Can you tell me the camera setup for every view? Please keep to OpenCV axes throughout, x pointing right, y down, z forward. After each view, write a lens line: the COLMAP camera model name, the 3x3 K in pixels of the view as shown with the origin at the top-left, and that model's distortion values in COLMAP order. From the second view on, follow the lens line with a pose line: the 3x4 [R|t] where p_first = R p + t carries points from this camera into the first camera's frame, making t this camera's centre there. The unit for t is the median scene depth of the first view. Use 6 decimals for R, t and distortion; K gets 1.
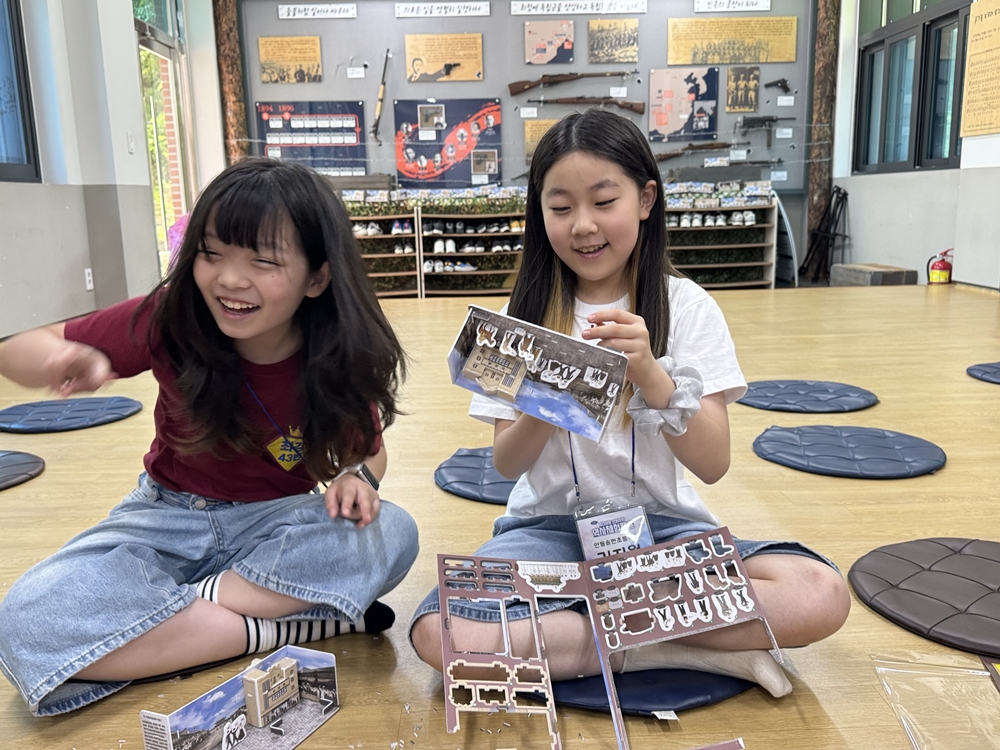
lens RADIAL K [[875.2, 0, 491.9], [0, 875.2, 380.7], [0, 0, 1]] dist [0.079248, -0.070264]
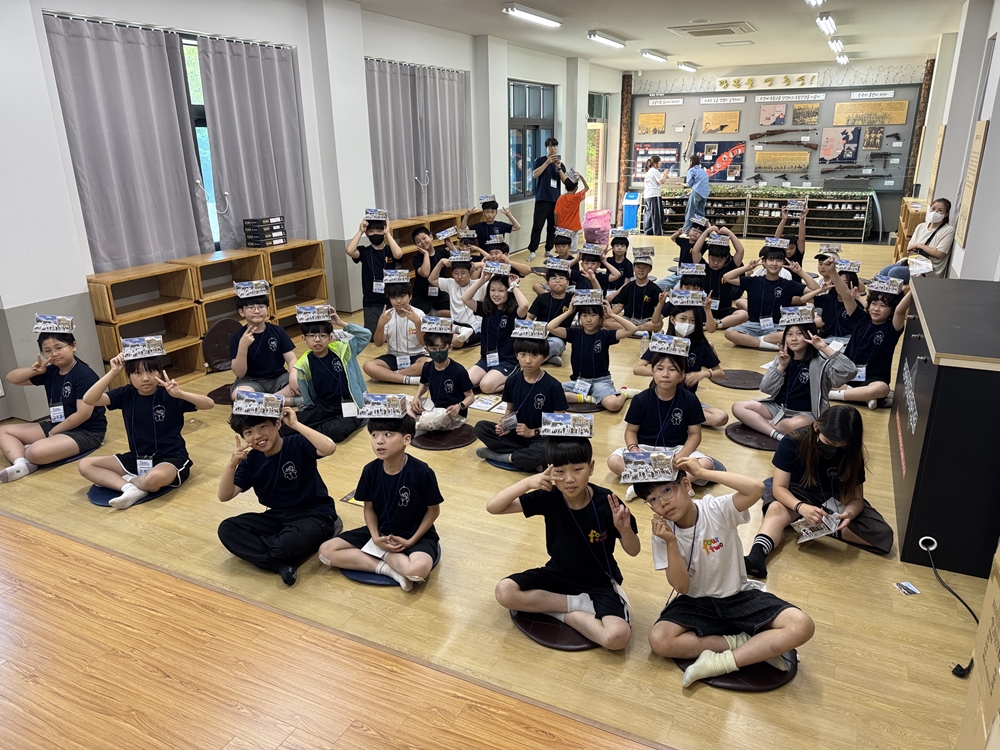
lens RADIAL K [[703.3, 0, 504.8], [0, 703.3, 378.7], [0, 0, 1]] dist [0.009567, -0.024802]
pose [[0.881916, 0.161411, -0.442912, 0.343352], [-0.097768, 0.981752, 0.163109, 0.023003], [0.461157, -0.100546, 0.881604, -0.826716]]
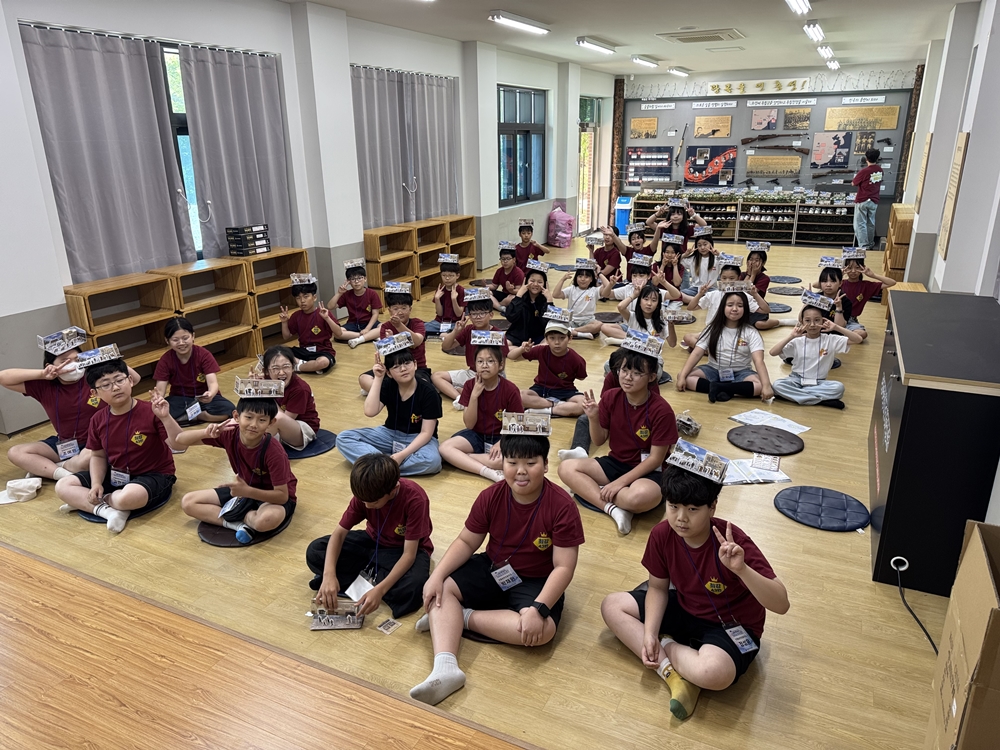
lens RADIAL K [[703.3, 0, 503.9], [0, 703.3, 379.7], [0, 0, 1]] dist [0.009567, -0.024802]
pose [[0.884185, 0.161006, -0.438514, 0.348968], [-0.098854, 0.981956, 0.161216, 0.017218], [0.456558, -0.099196, 0.884146, -0.820955]]
